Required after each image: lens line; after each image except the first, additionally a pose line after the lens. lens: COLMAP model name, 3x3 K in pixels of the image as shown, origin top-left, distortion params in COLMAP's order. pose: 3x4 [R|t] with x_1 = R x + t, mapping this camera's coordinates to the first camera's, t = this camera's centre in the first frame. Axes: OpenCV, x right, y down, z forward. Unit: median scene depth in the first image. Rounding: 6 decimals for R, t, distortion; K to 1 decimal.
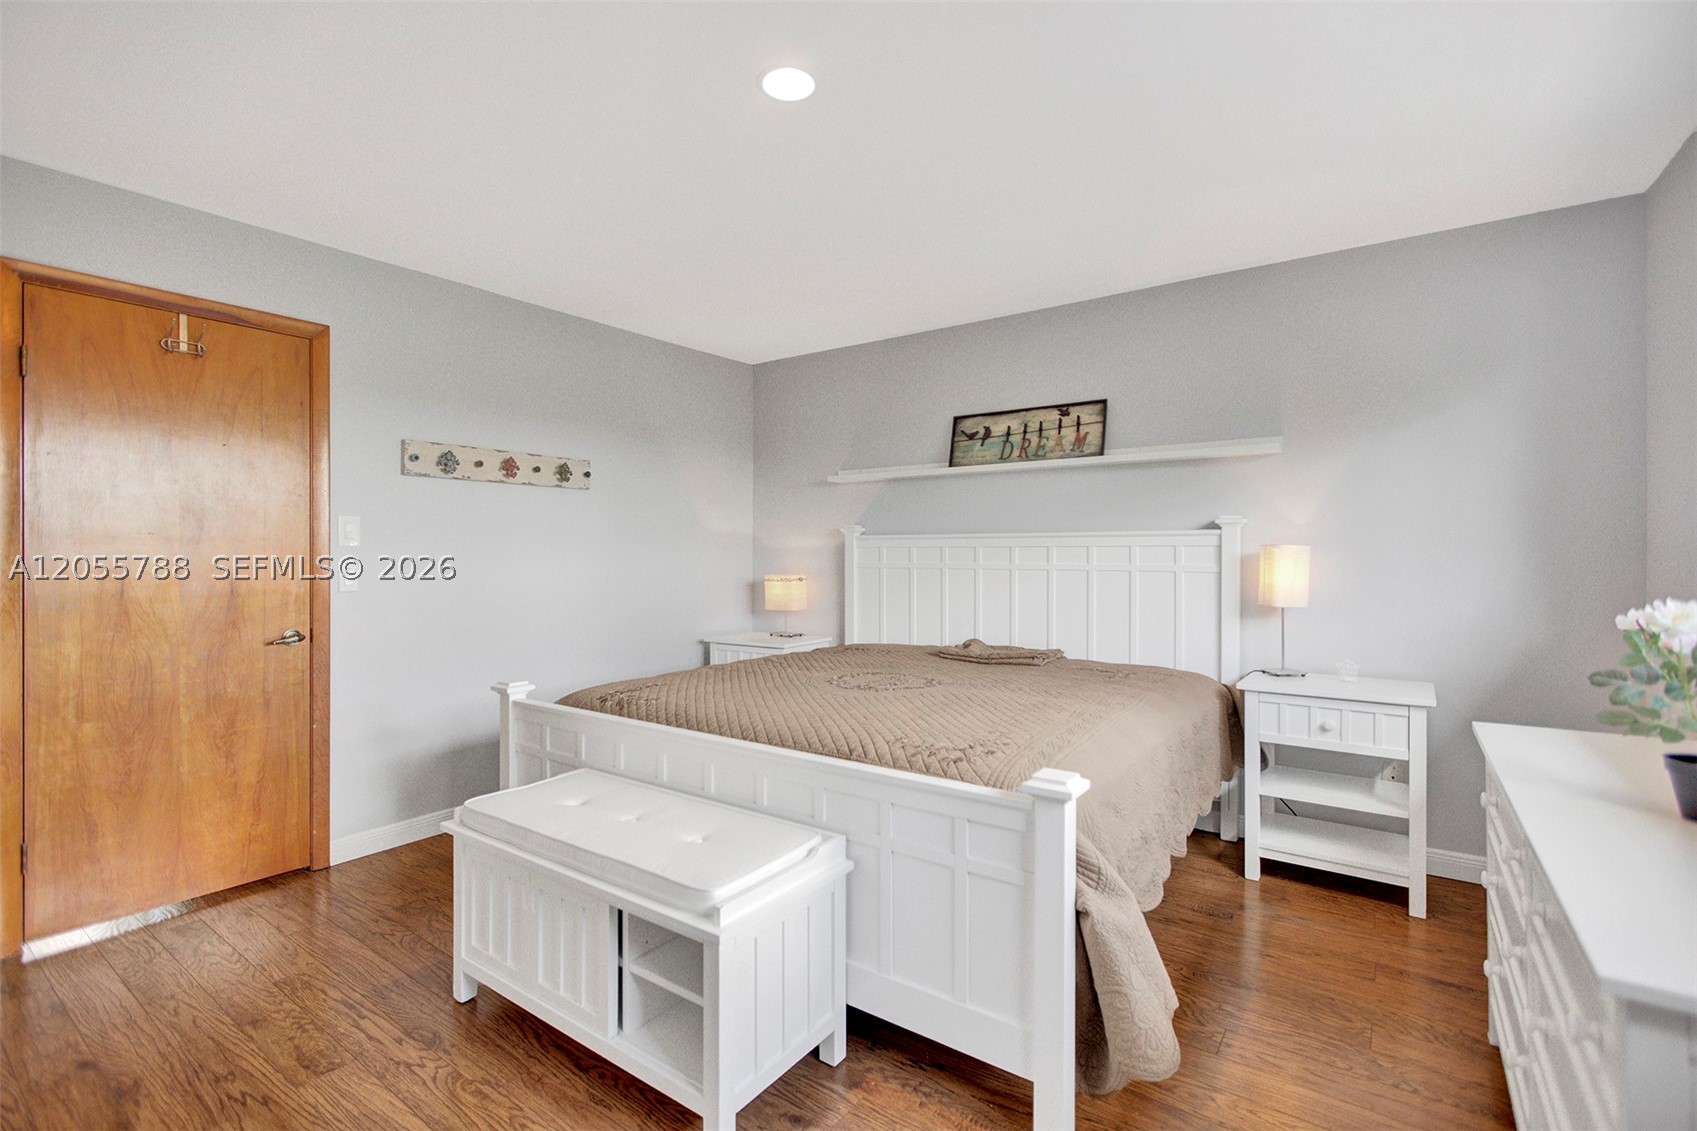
lens RADIAL K [[755.2, 0, 846.0], [0, 755.2, 566.3], [0, 0, 1]] dist [-0.007681, 0.003443]
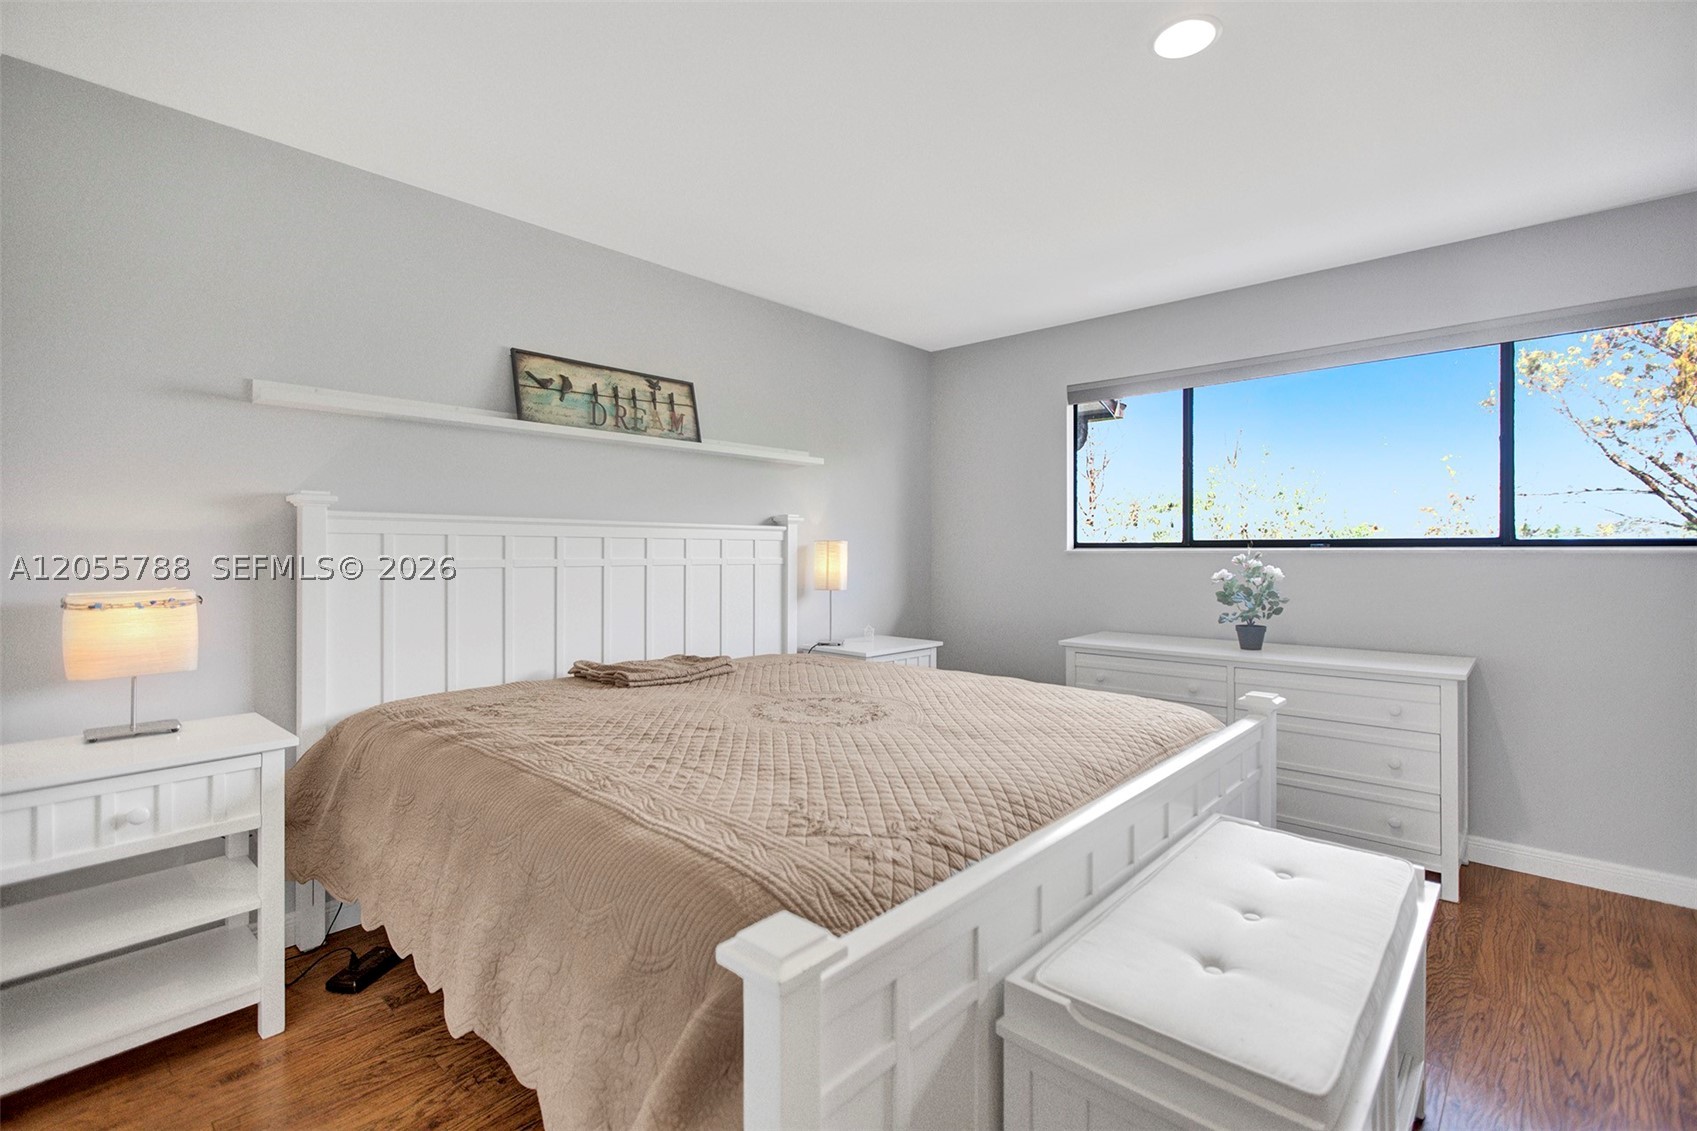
lens RADIAL K [[755.2, 0, 833.5], [0, 755.2, 545.2], [0, 0, 1]] dist [-0.007681, 0.003443]
pose [[0.143431, 0.005173, 0.989647, -0.544336], [0.012414, 0.999898, -0.007026, -0.008997], [-0.989582, 0.013293, 0.143353, 0.665100]]
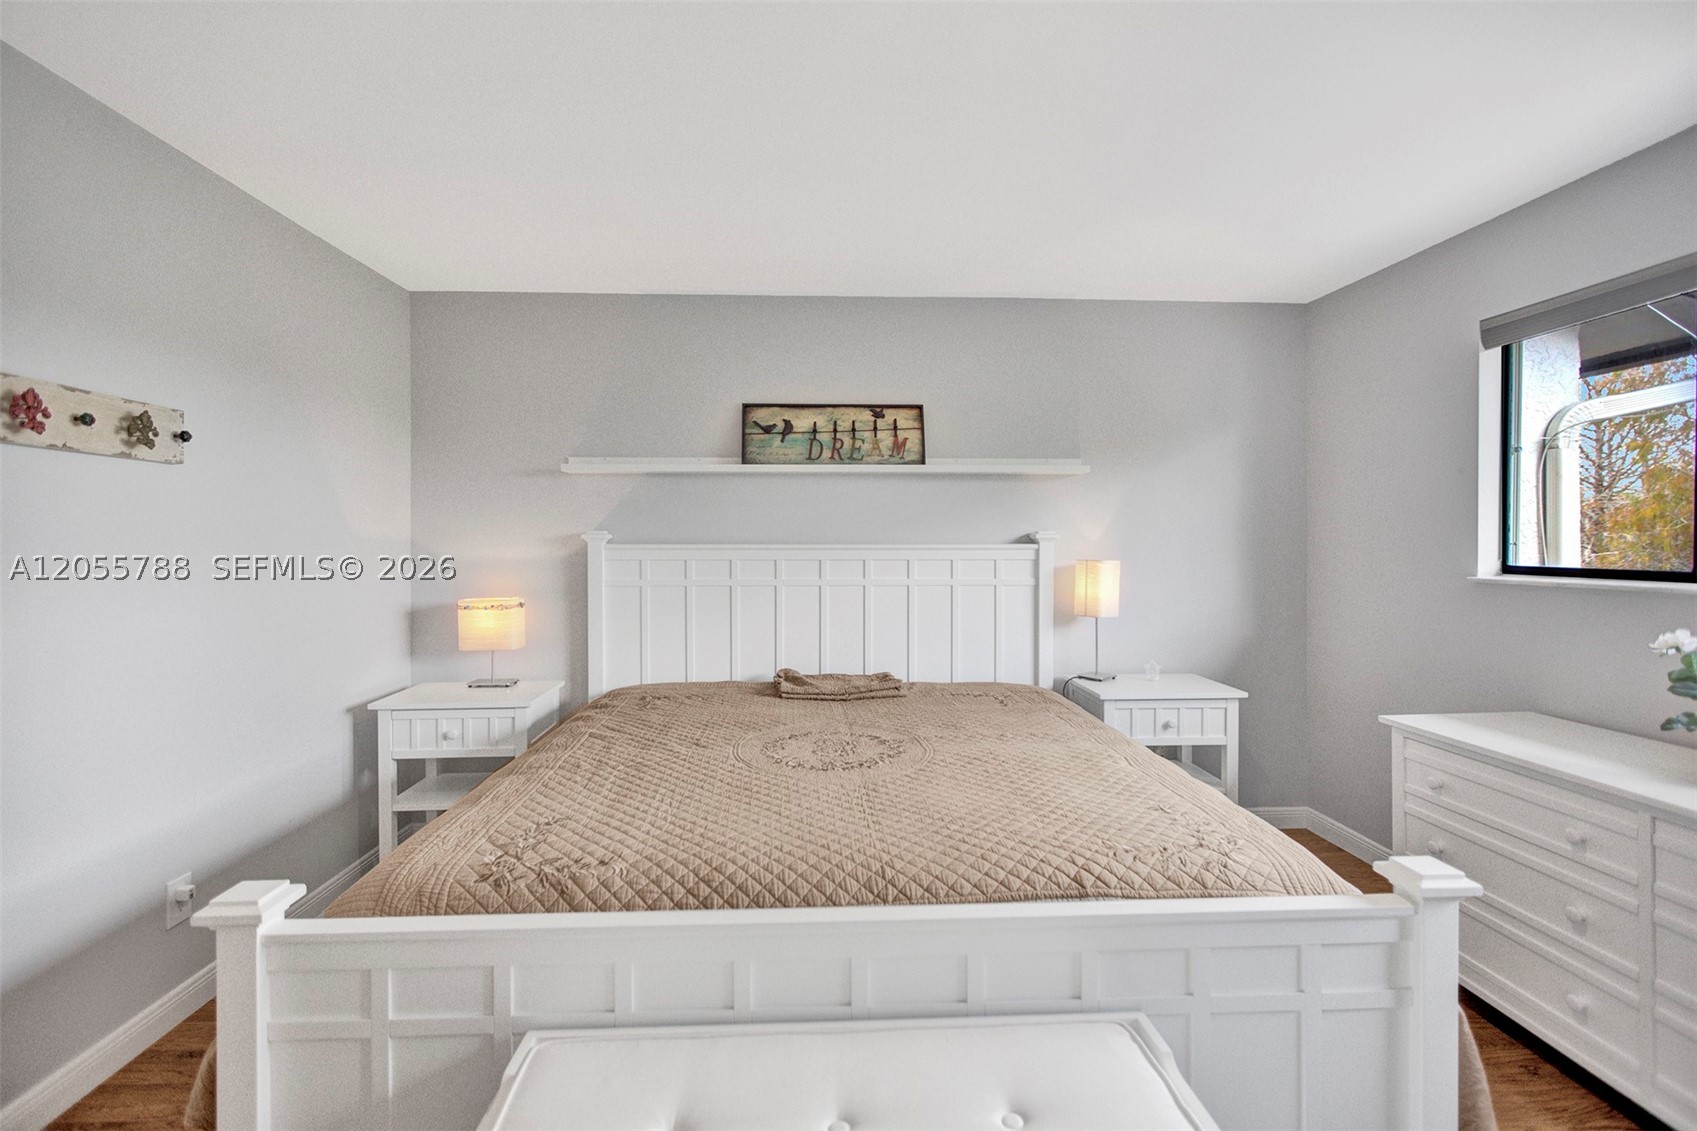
lens RADIAL K [[755.2, 0, 841.0], [0, 755.2, 555.5], [0, 0, 1]] dist [-0.007681, 0.003443]
pose [[0.788544, -0.011279, 0.614875, -0.312249], [0.010946, 0.999931, 0.004305, -0.035338], [-0.614881, 0.003335, 0.788613, 0.299375]]
